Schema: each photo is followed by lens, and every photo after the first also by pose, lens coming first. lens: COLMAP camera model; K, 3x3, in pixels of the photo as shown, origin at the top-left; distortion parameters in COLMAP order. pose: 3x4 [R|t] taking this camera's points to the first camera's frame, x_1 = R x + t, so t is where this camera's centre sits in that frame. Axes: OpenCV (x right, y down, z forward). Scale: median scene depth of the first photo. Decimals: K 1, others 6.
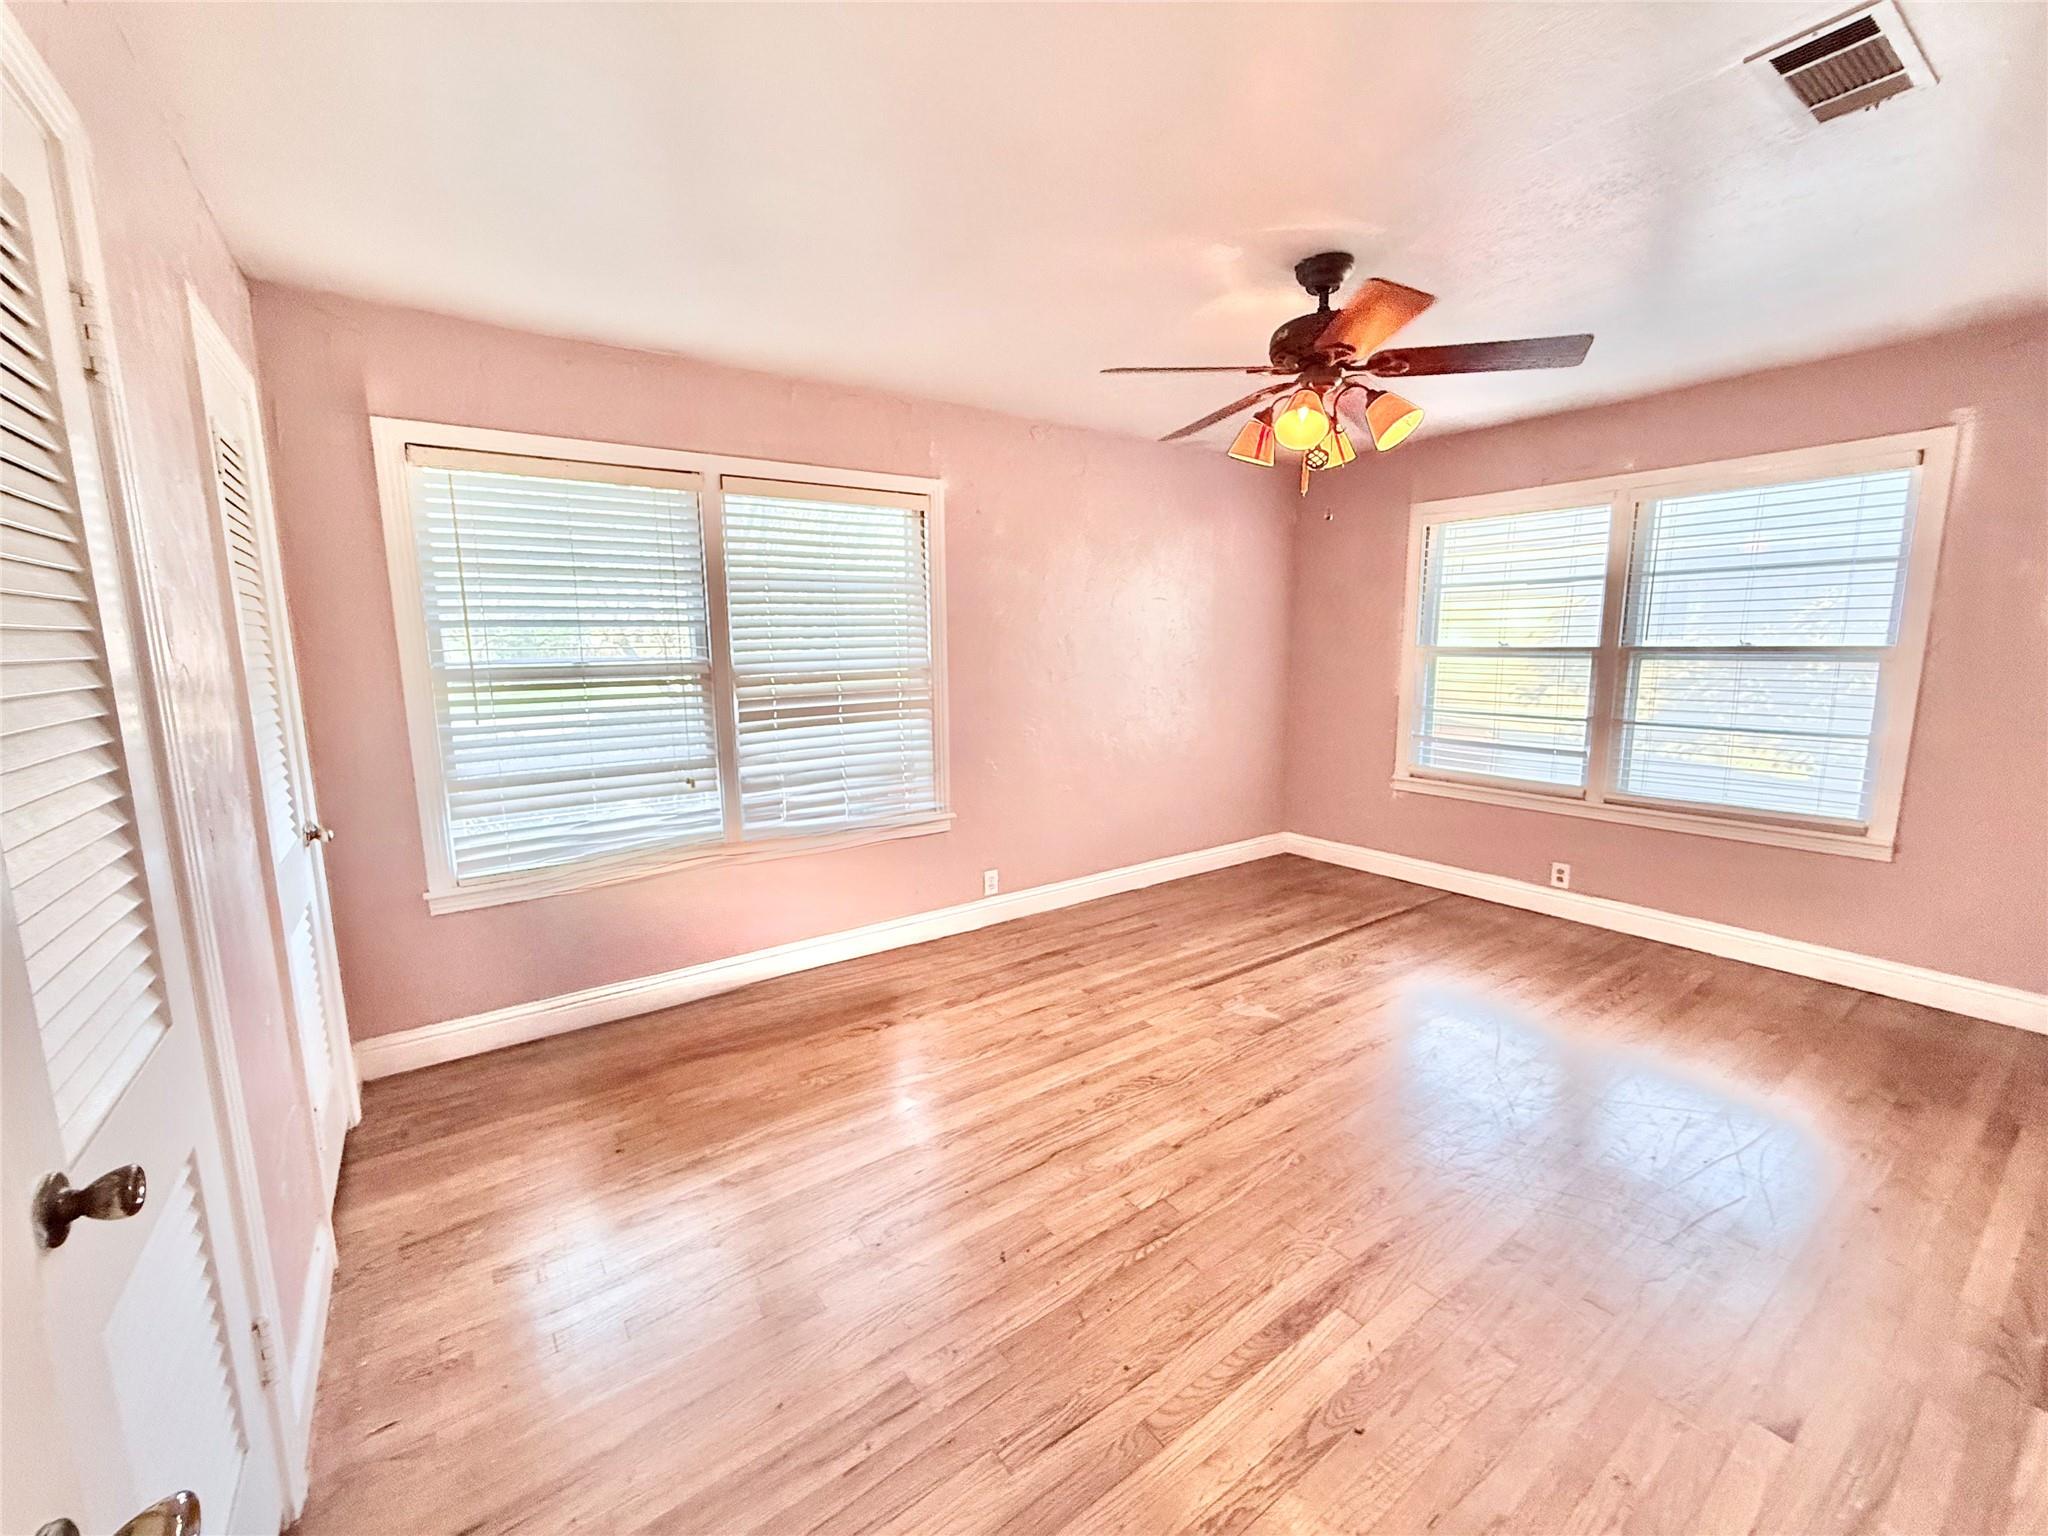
lens RADIAL K [[818.1, 0, 1023.8], [0, 818.1, 770.0], [0, 0, 1]] dist [-0.000672, -0.000432]
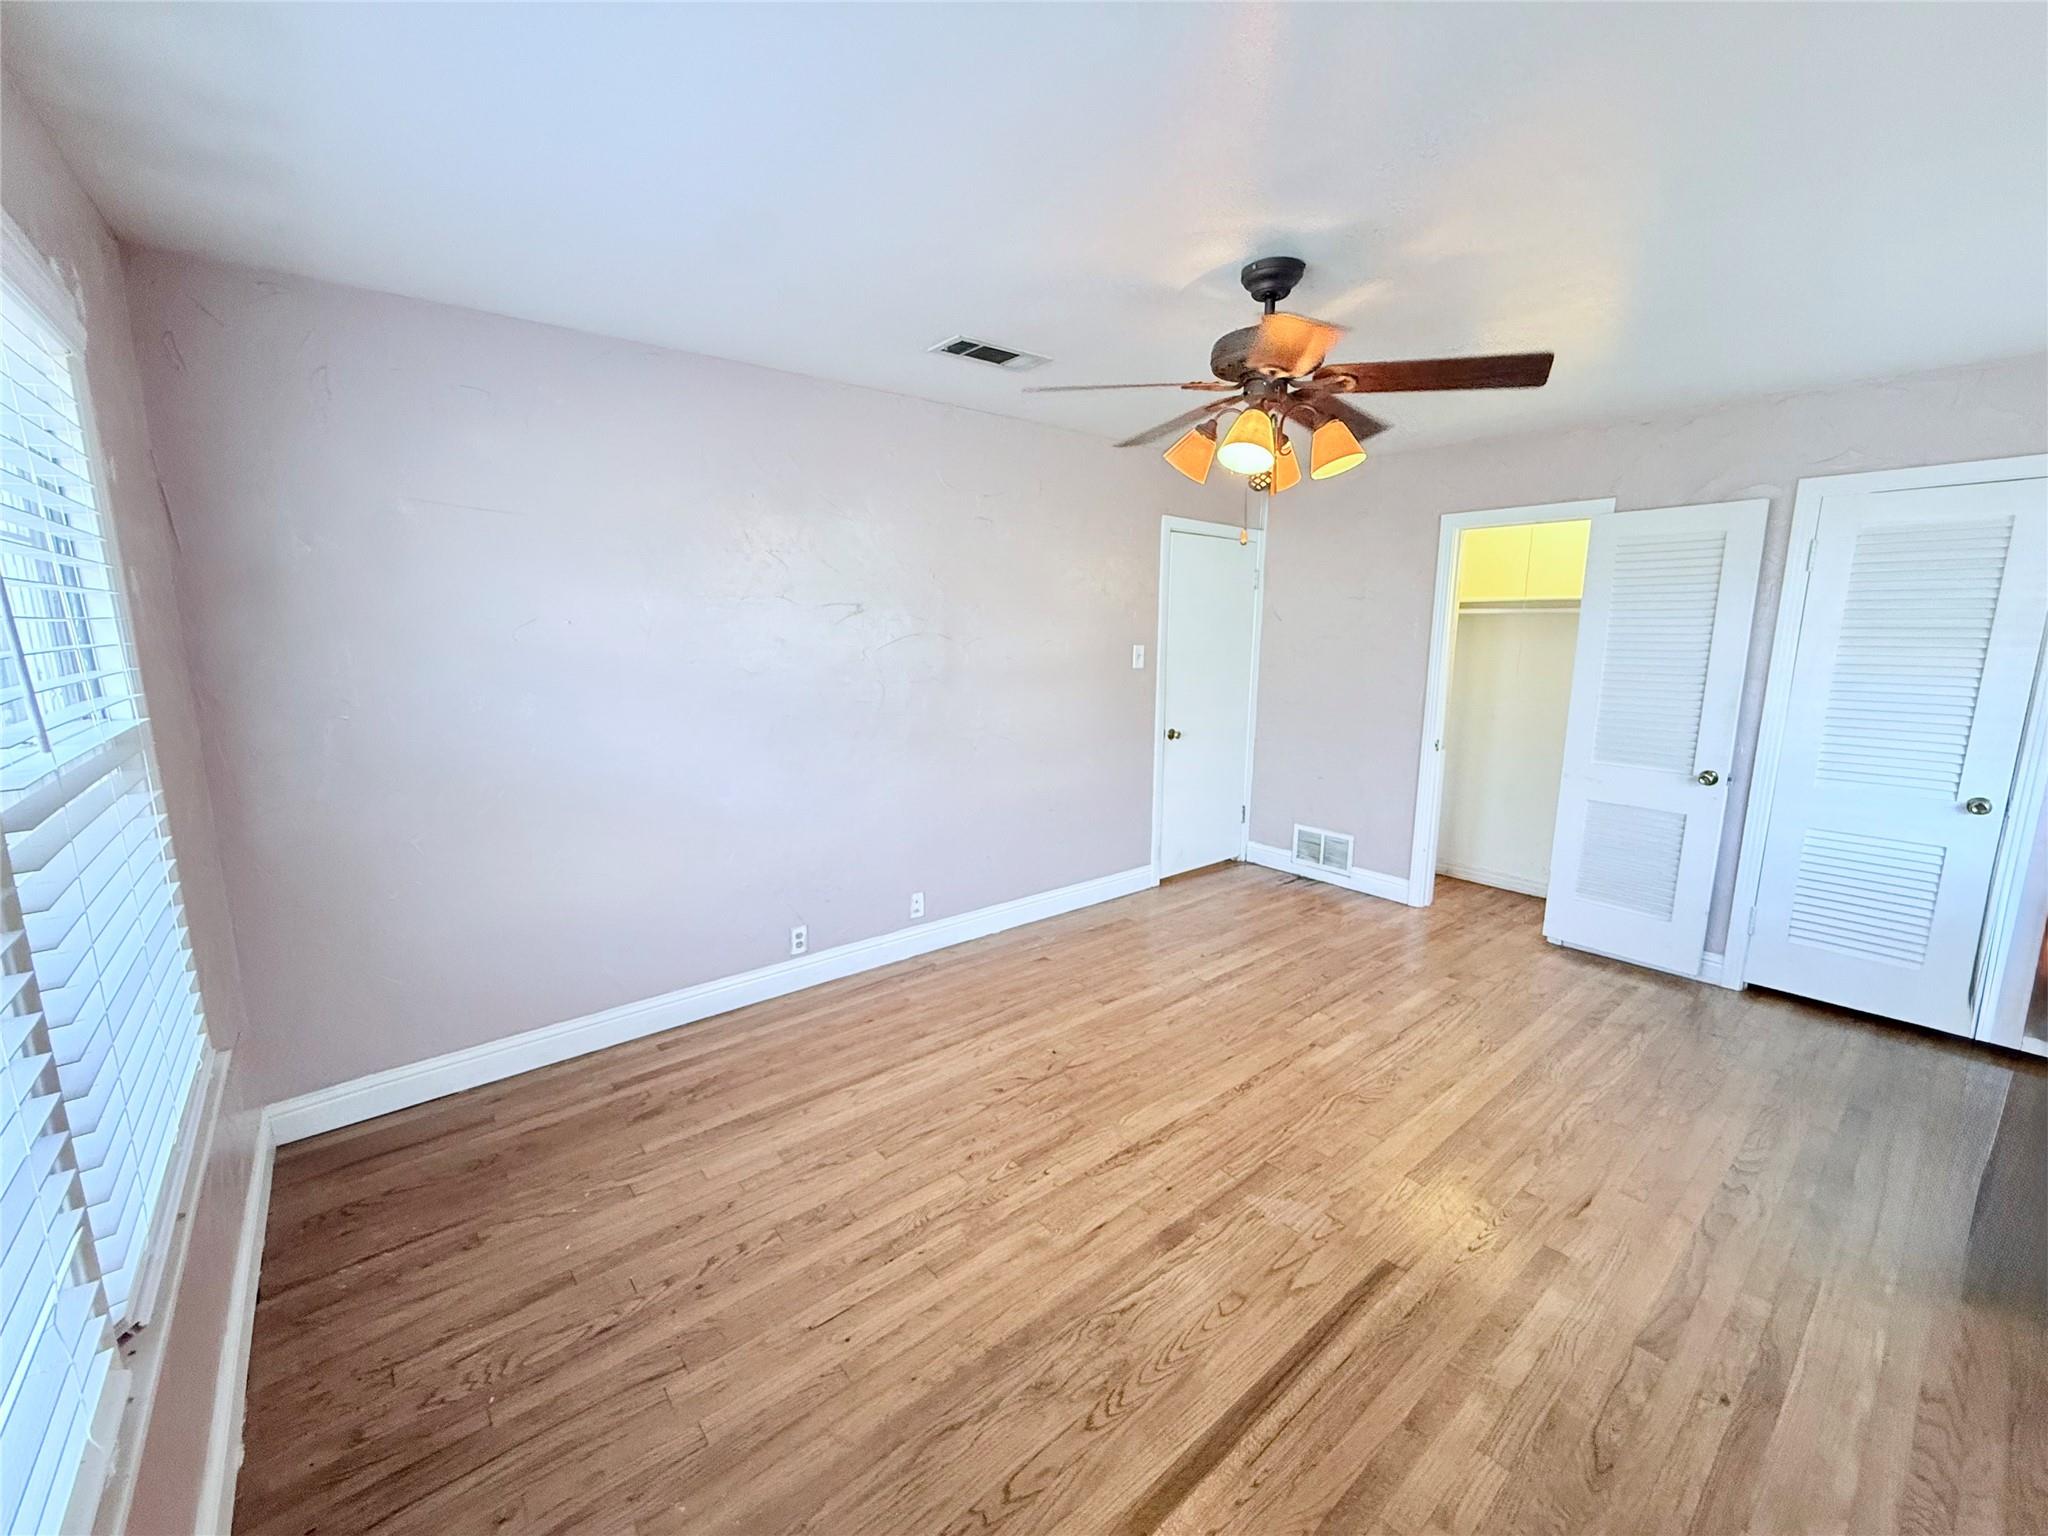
lens RADIAL K [[818.1, 0, 1023.1], [0, 818.1, 770.8], [0, 0, 1]] dist [-0.000672, -0.000432]
pose [[-0.997236, 0.013997, -0.072968, 0.635335], [-0.009900, 0.948303, 0.317213, -0.320606], [0.073635, 0.317058, -0.945543, 1.771210]]
